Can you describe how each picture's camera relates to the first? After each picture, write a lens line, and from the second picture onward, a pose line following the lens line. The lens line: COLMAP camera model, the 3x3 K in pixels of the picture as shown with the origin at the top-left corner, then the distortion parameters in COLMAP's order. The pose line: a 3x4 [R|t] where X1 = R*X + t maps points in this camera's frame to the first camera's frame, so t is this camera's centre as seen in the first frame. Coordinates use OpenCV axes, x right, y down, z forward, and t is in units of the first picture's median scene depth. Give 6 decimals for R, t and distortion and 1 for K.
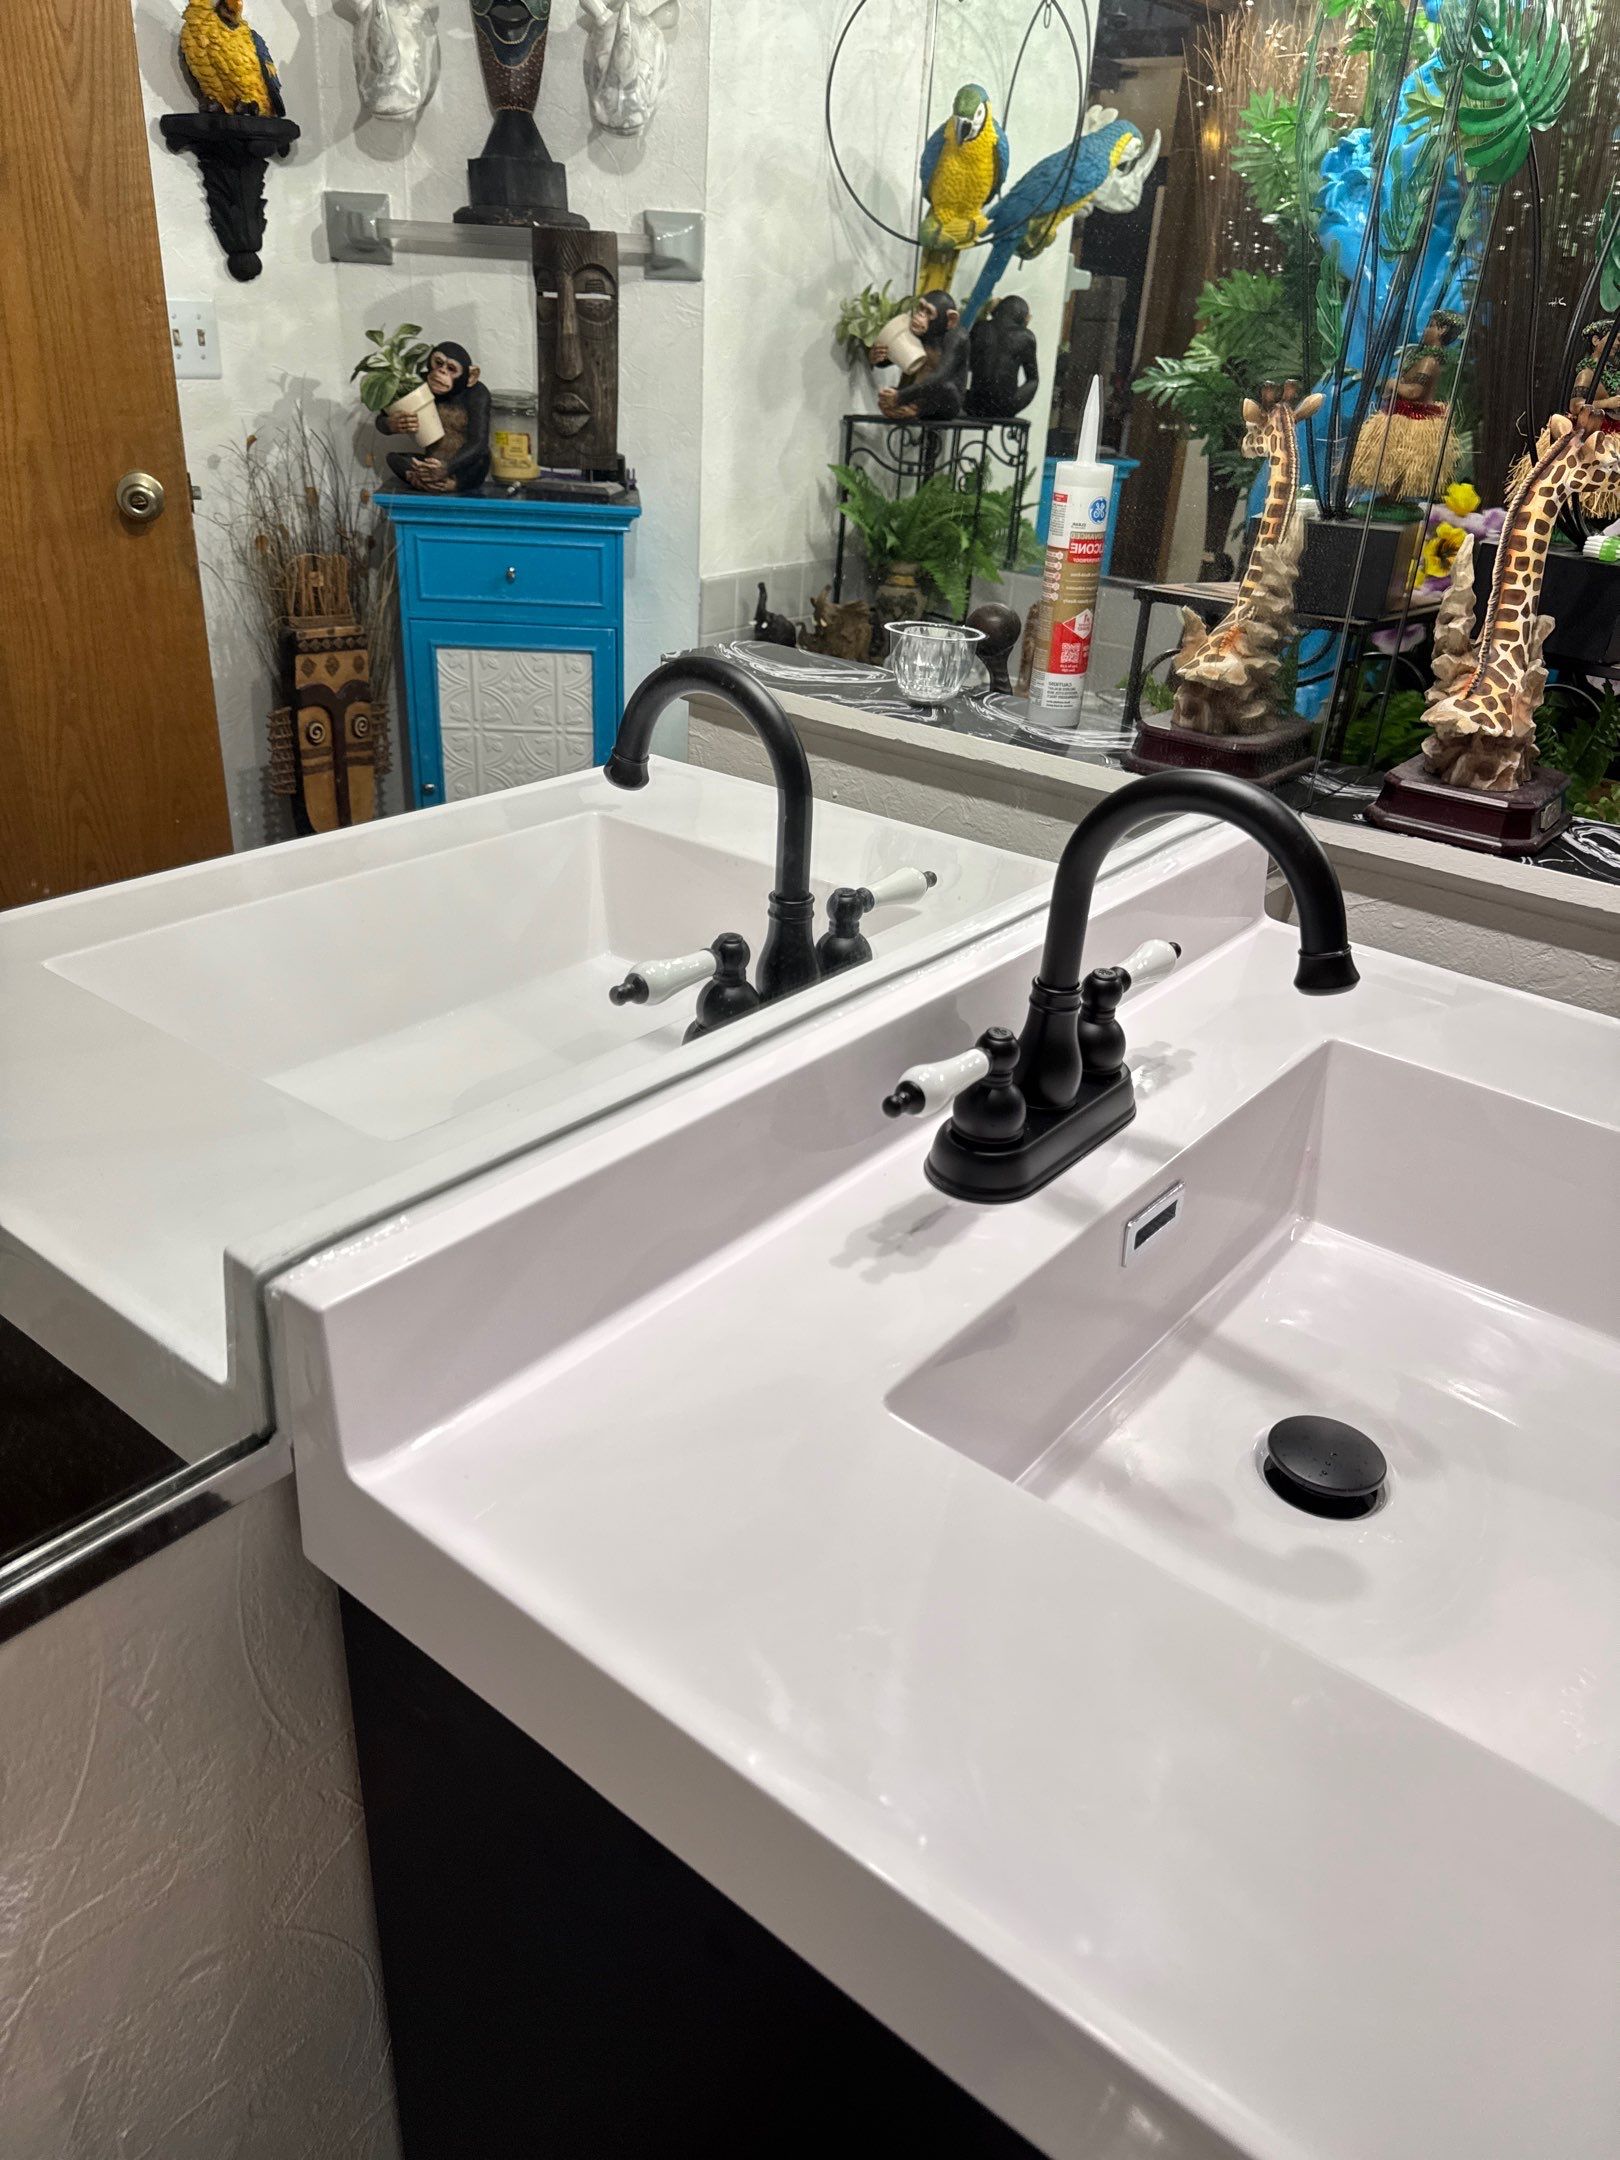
lens RADIAL K [[1528.1, 0, 811.5], [0, 1528.1, 1090.7], [0, 0, 1]] dist [0.016232, -0.023741]
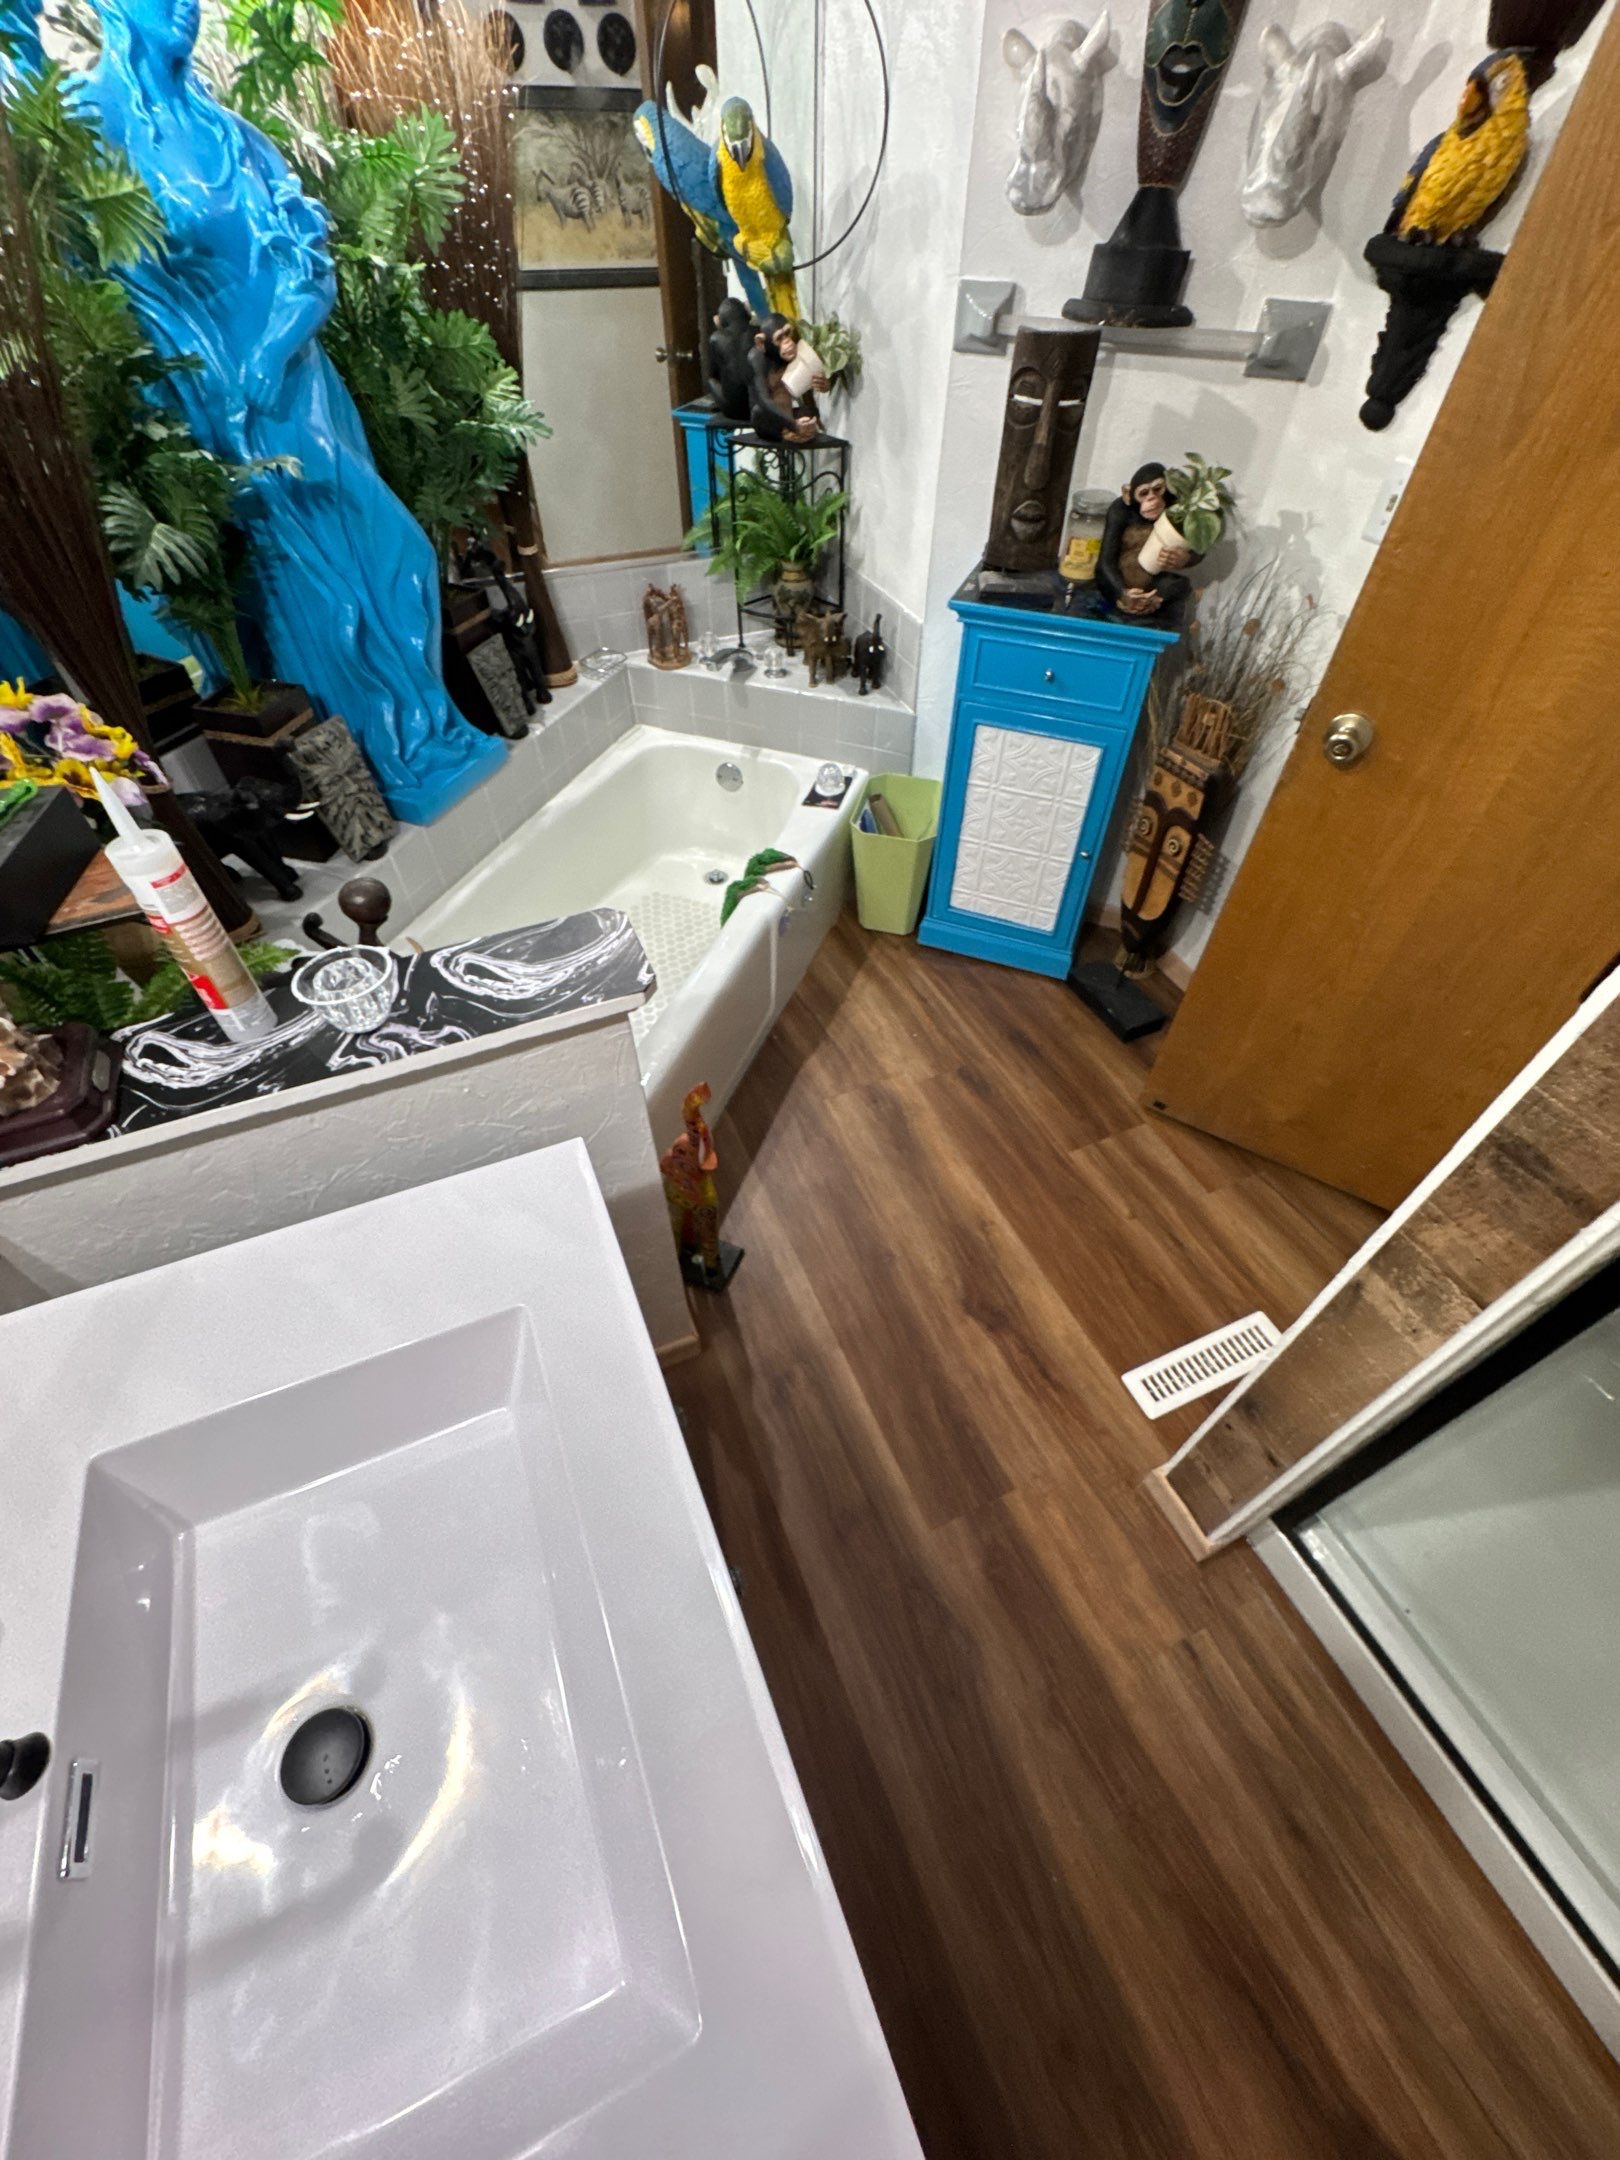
lens RADIAL K [[871.9, 0, 810.6], [0, 871.9, 1078.3], [0, 0, 1]] dist [-0.009427, 0.001134]
pose [[0.465026, -0.685860, 0.559774, 0.148517], [0.422996, 0.727592, 0.540079, -0.135184], [-0.777705, -0.014369, 0.628465, 0.034628]]
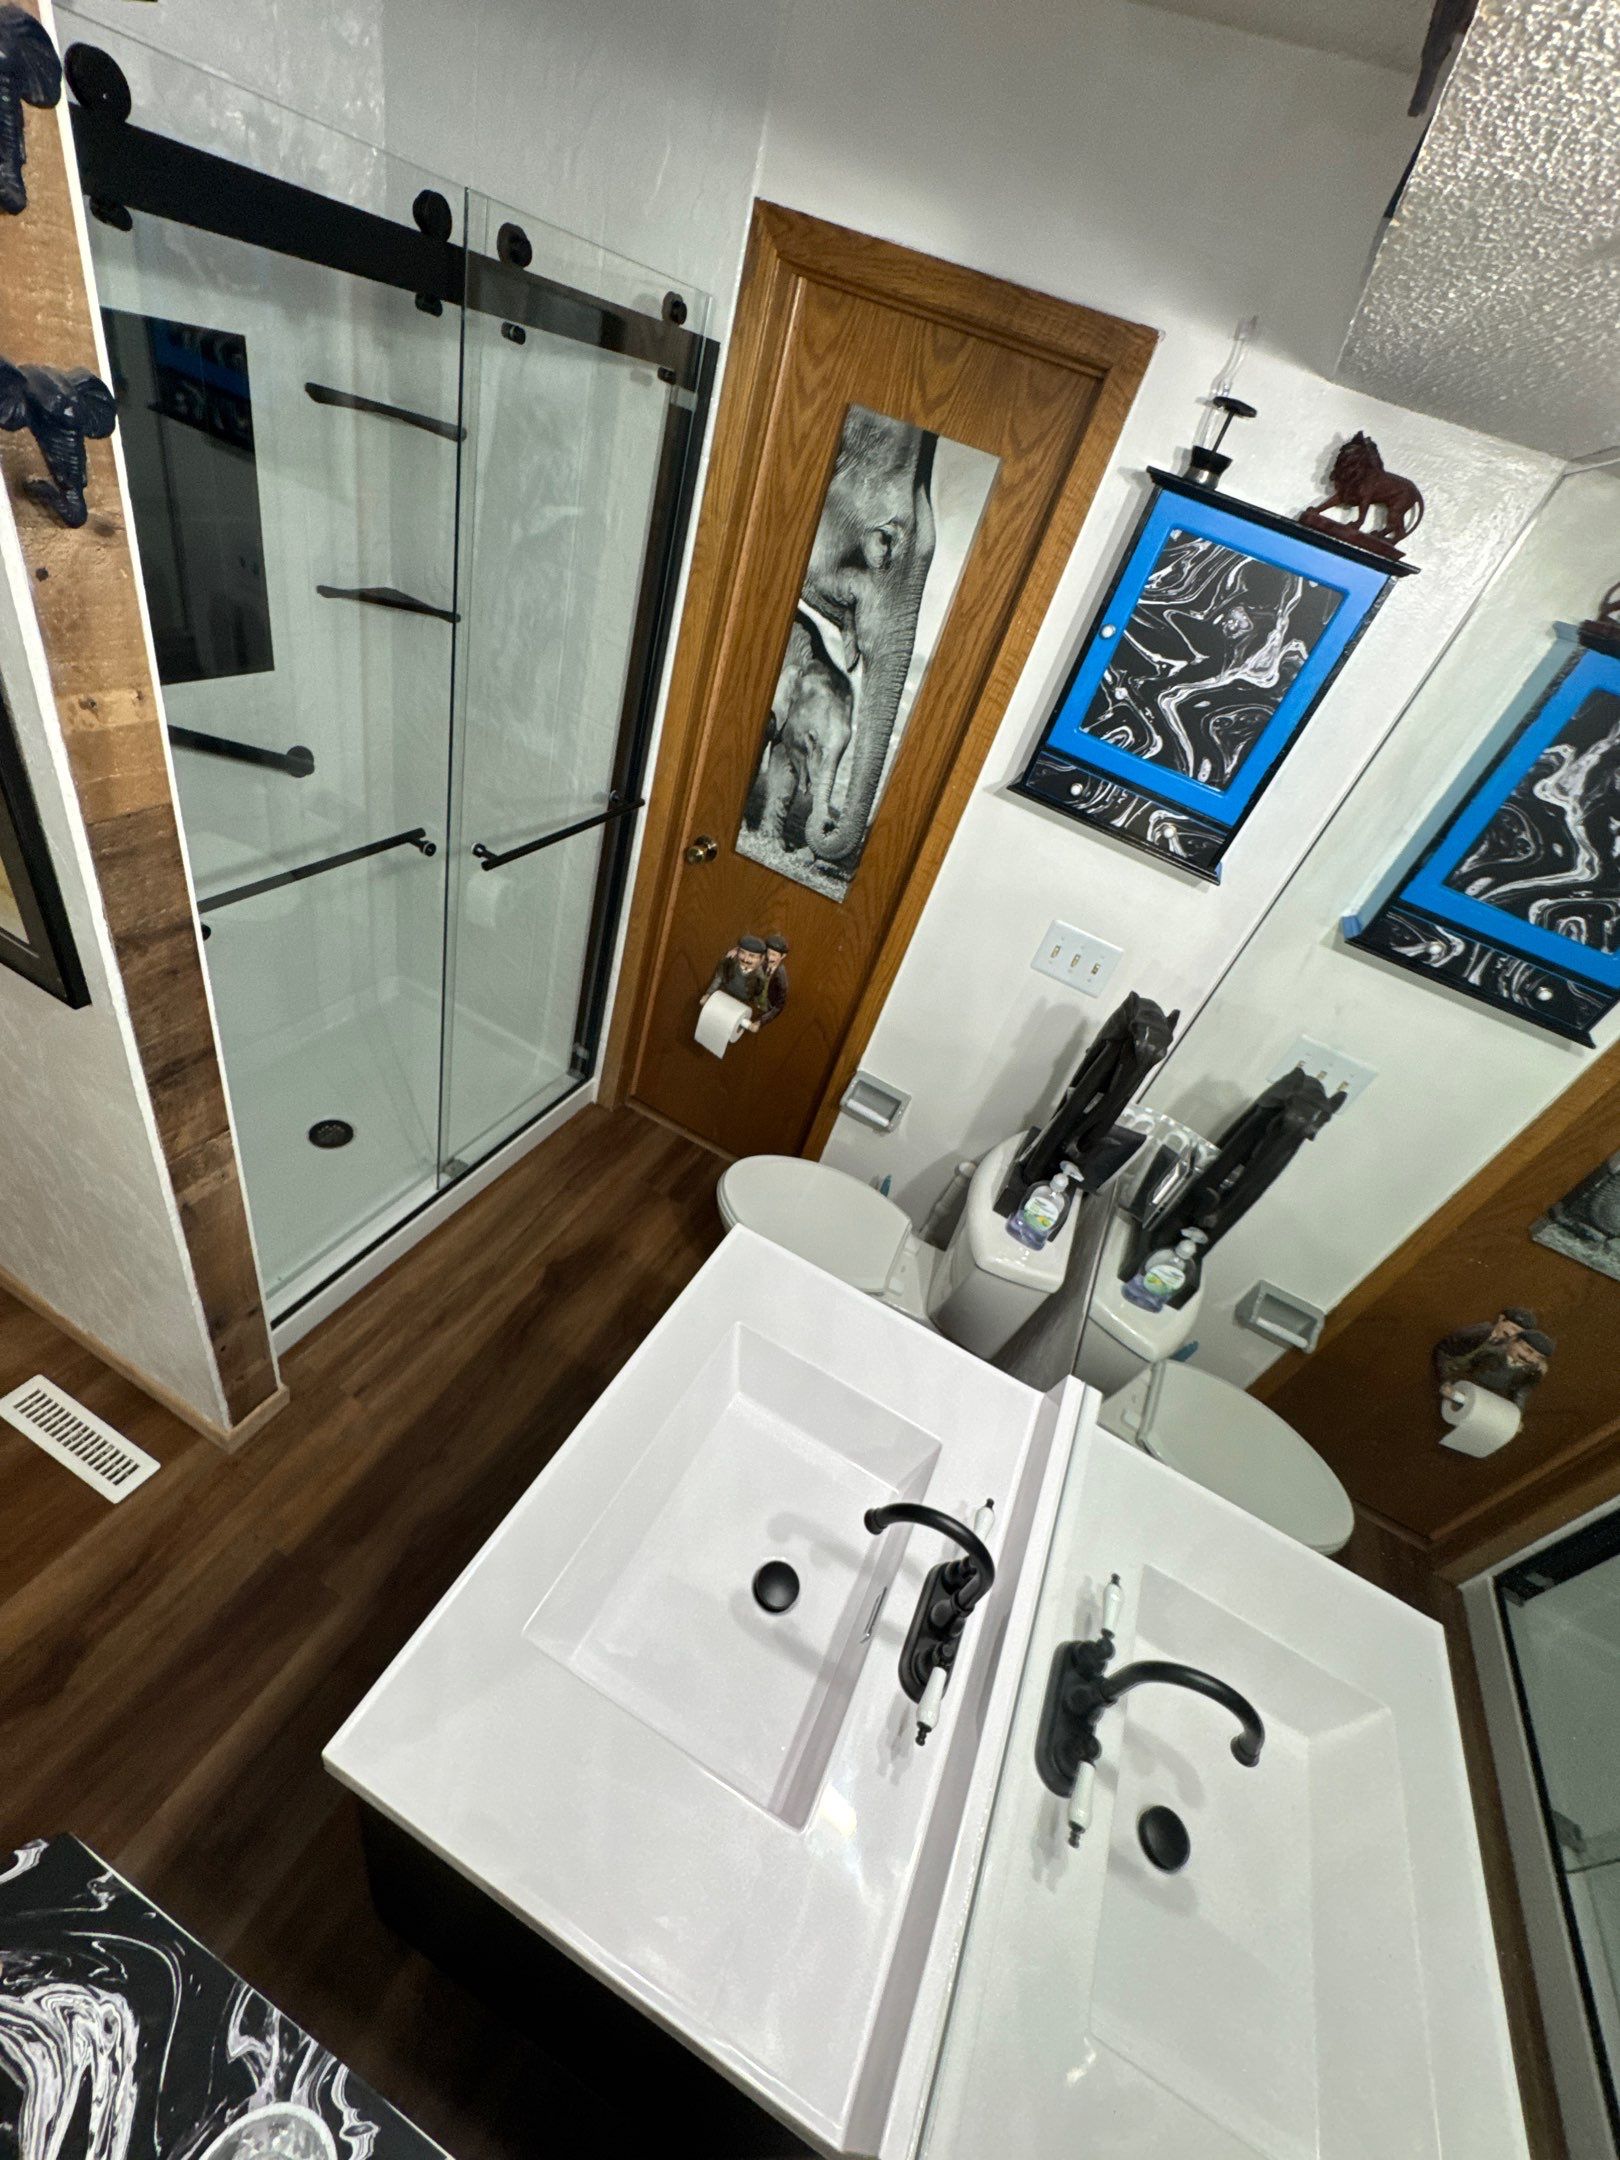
lens RADIAL K [[867.7, 0, 810.7], [0, 867.7, 1076.3], [0, 0, 1]] dist [-0.007634, 0.001296]
pose [[-0.919037, -0.104690, -0.380015, 0.258189], [-0.391498, 0.354533, 0.849138, -0.367520], [0.045831, 0.929164, -0.366815, 0.207249]]
